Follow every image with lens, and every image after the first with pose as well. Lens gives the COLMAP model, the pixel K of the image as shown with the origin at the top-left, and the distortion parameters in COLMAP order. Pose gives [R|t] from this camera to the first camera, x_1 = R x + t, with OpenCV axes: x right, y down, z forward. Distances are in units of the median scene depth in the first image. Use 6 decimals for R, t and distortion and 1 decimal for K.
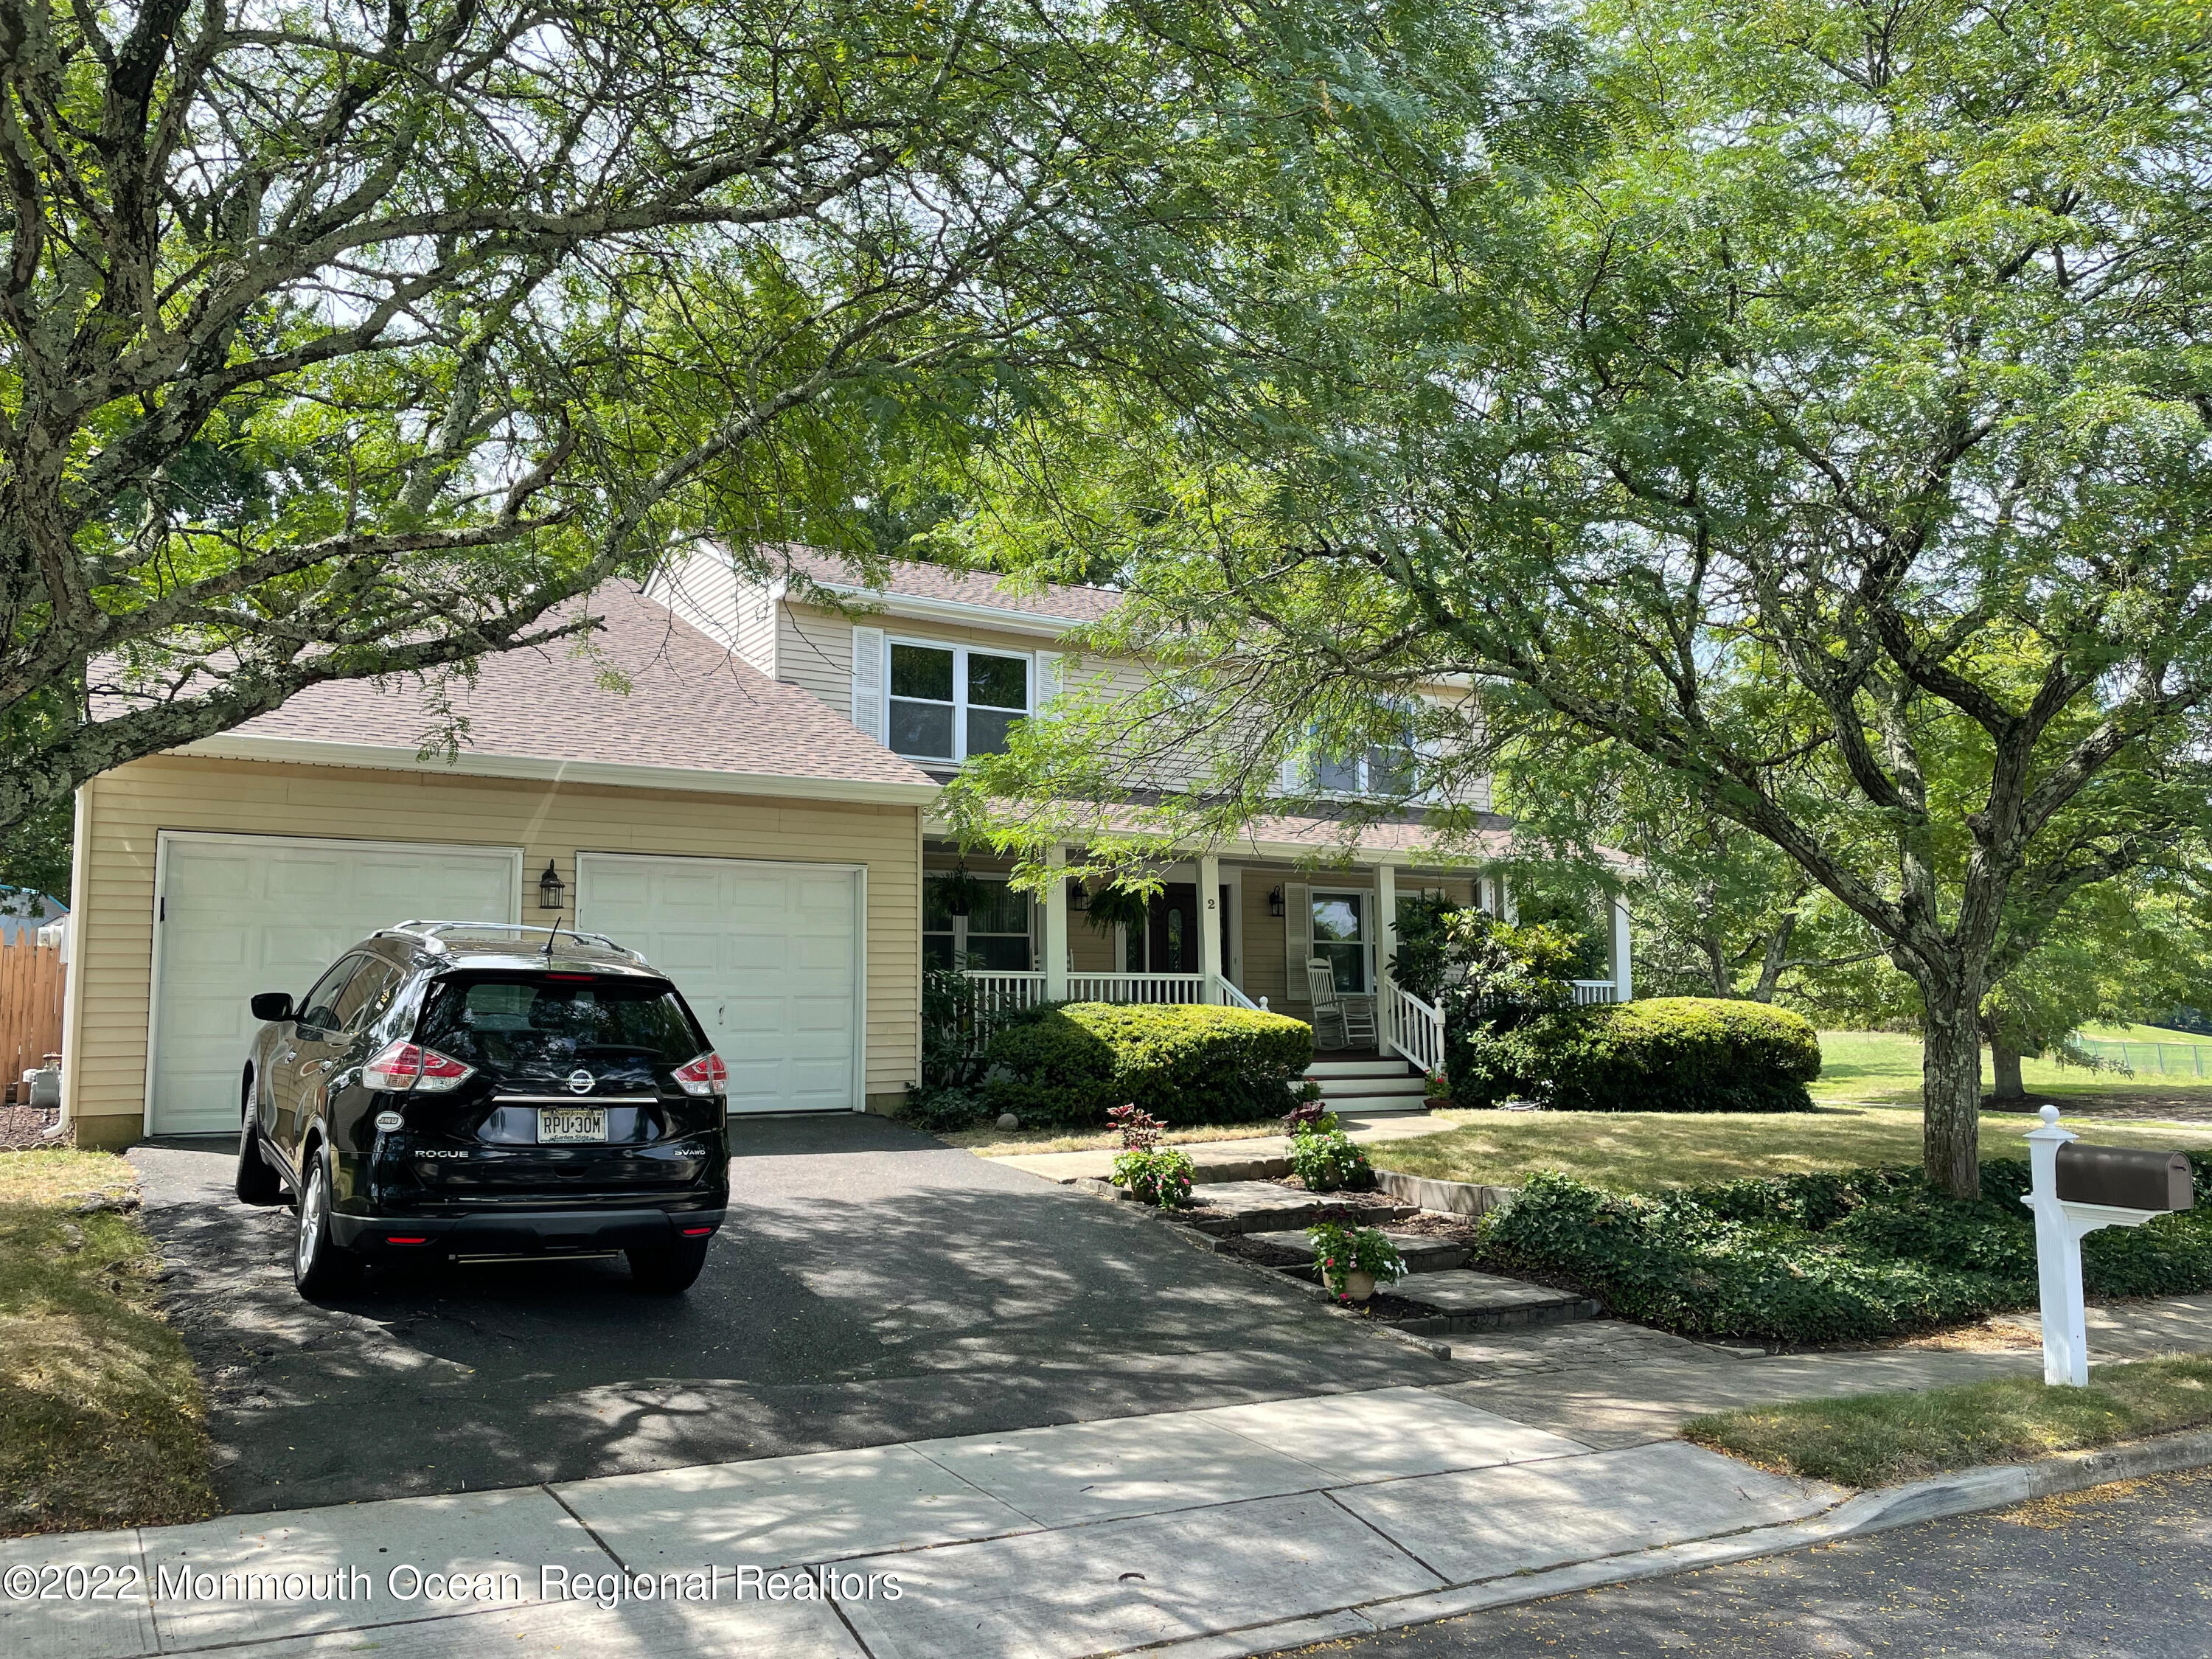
lens RADIAL K [[1659.6, 0, 1106.0], [0, 1659.6, 829.5], [0, 0, 1]] dist [0.074612, -0.110308]
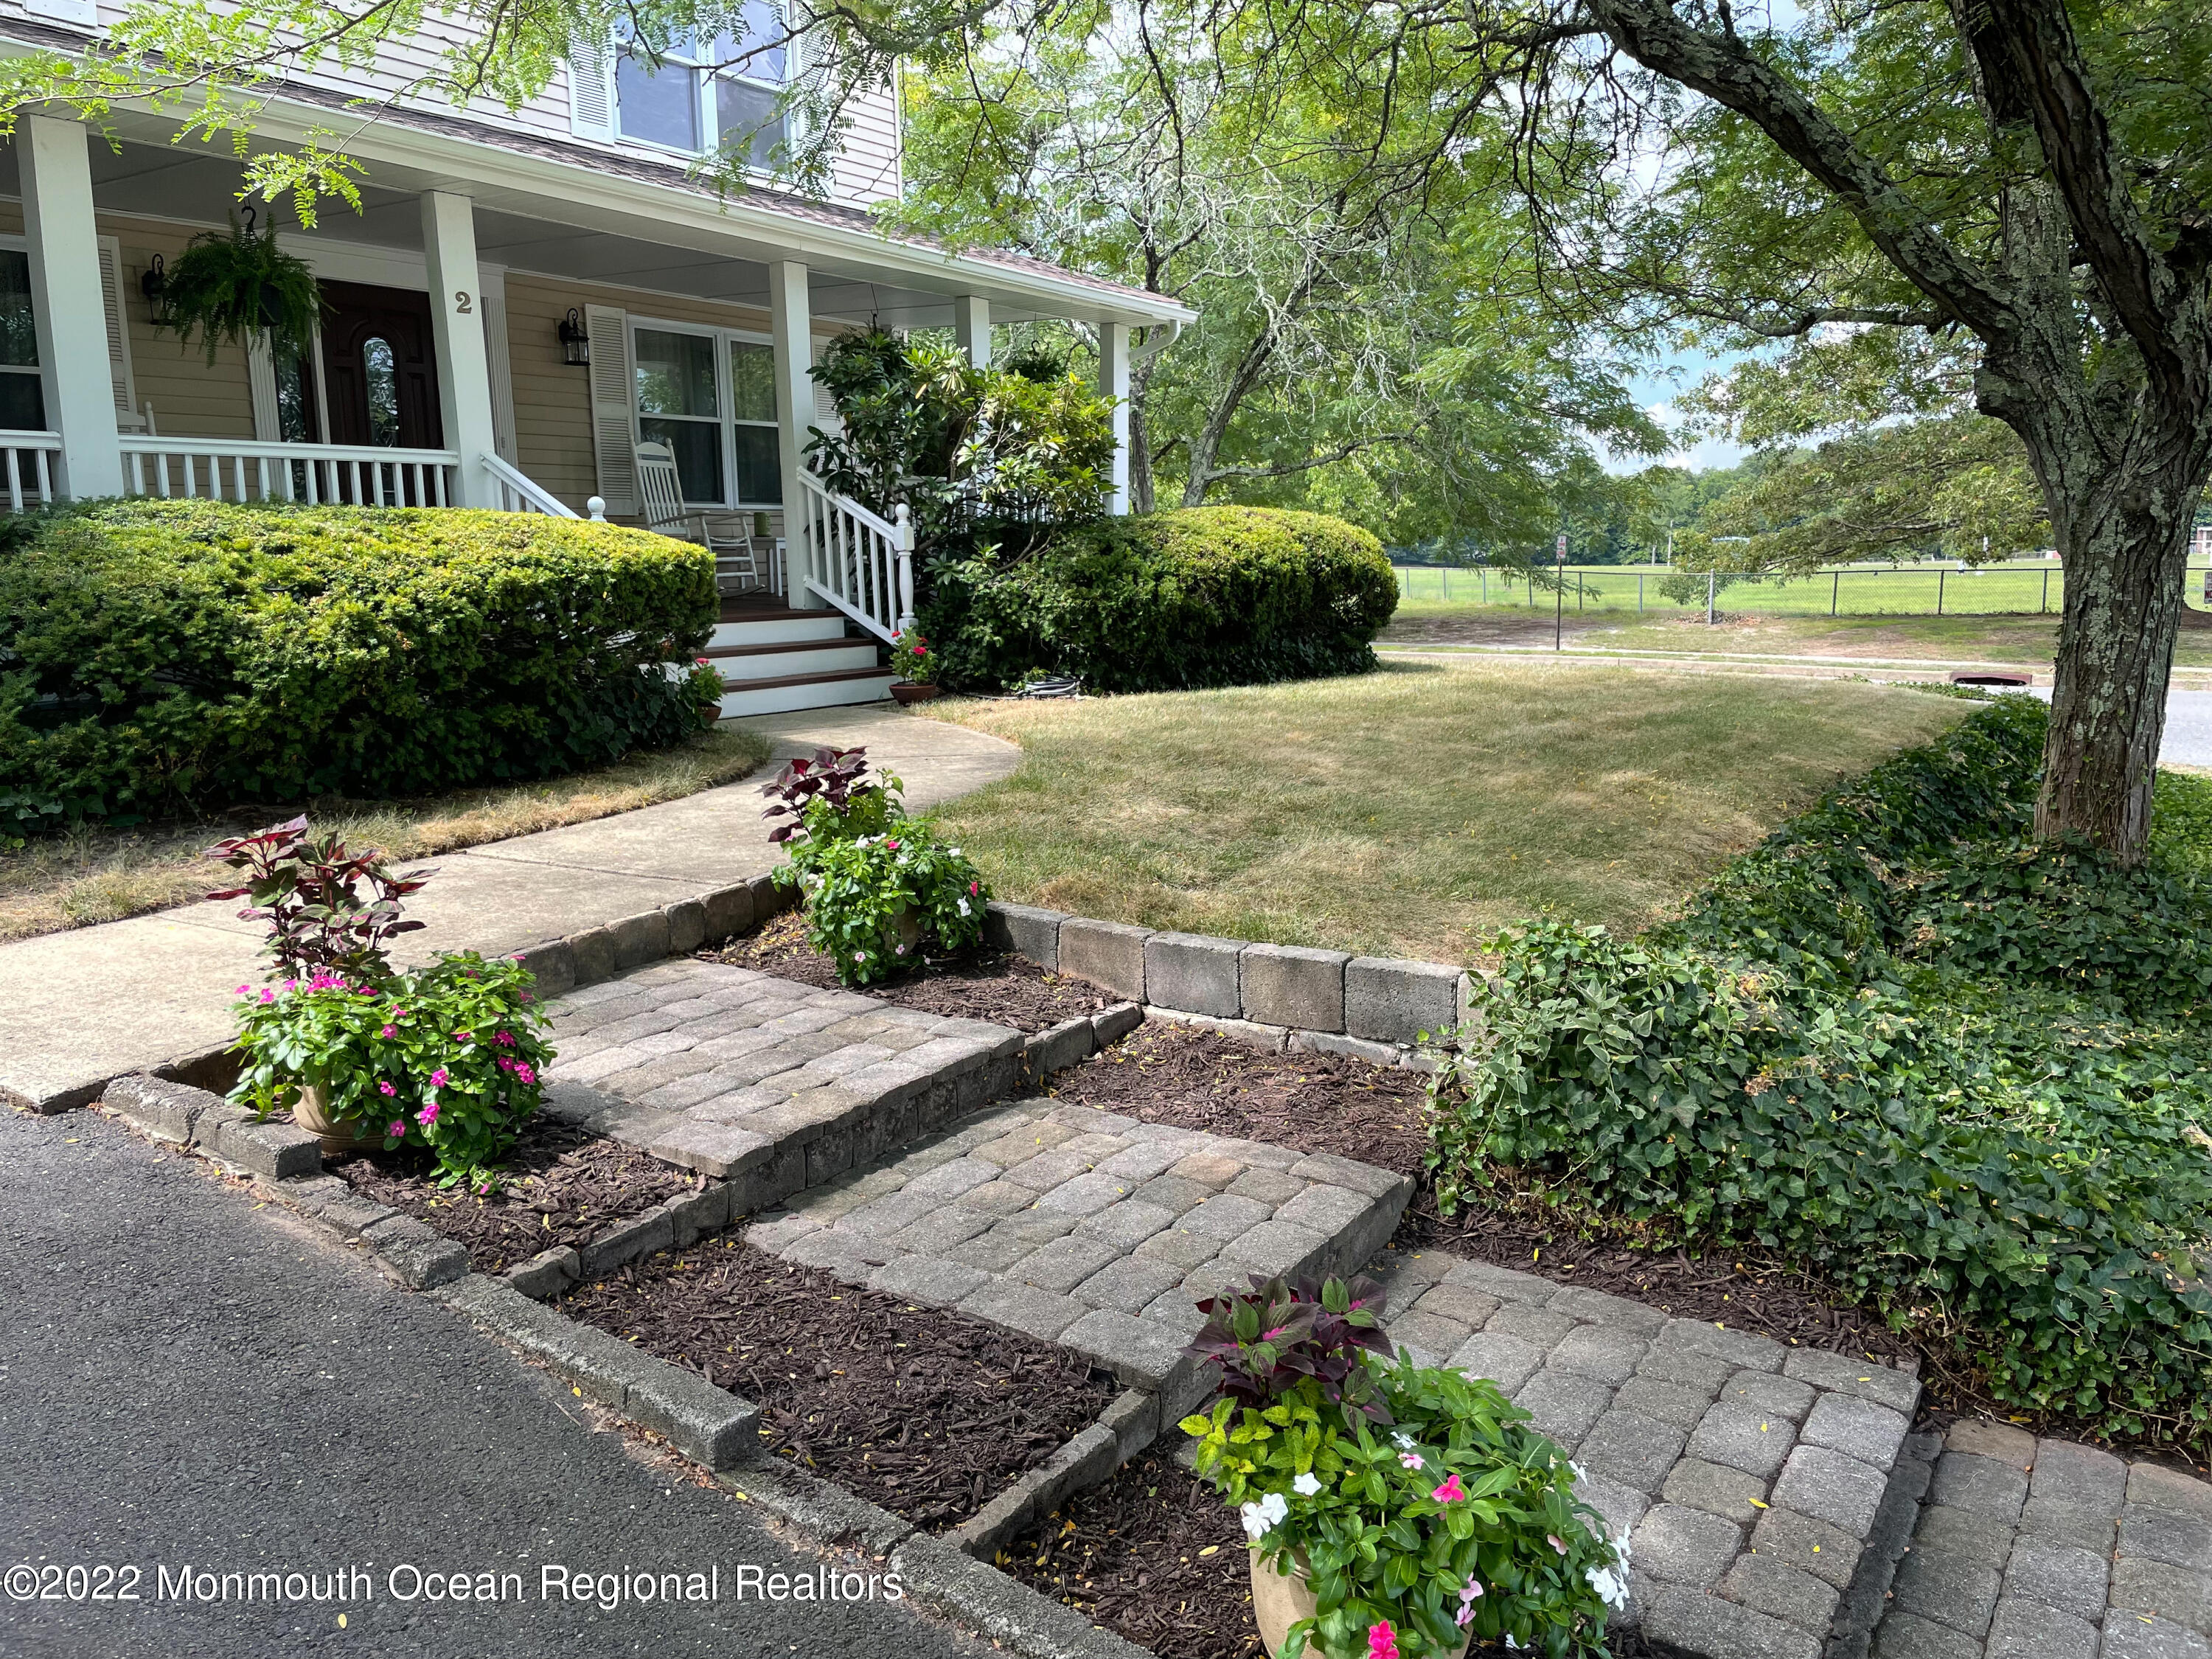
lens RADIAL K [[1659.6, 0, 1106.0], [0, 1659.6, 829.5], [0, 0, 1]] dist [0.074612, -0.110308]
pose [[0.900852, -0.082809, 0.426156, 0.012274], [-0.035958, 0.964033, 0.263338, 0.059636], [-0.432635, -0.252552, 0.865473, 0.480181]]
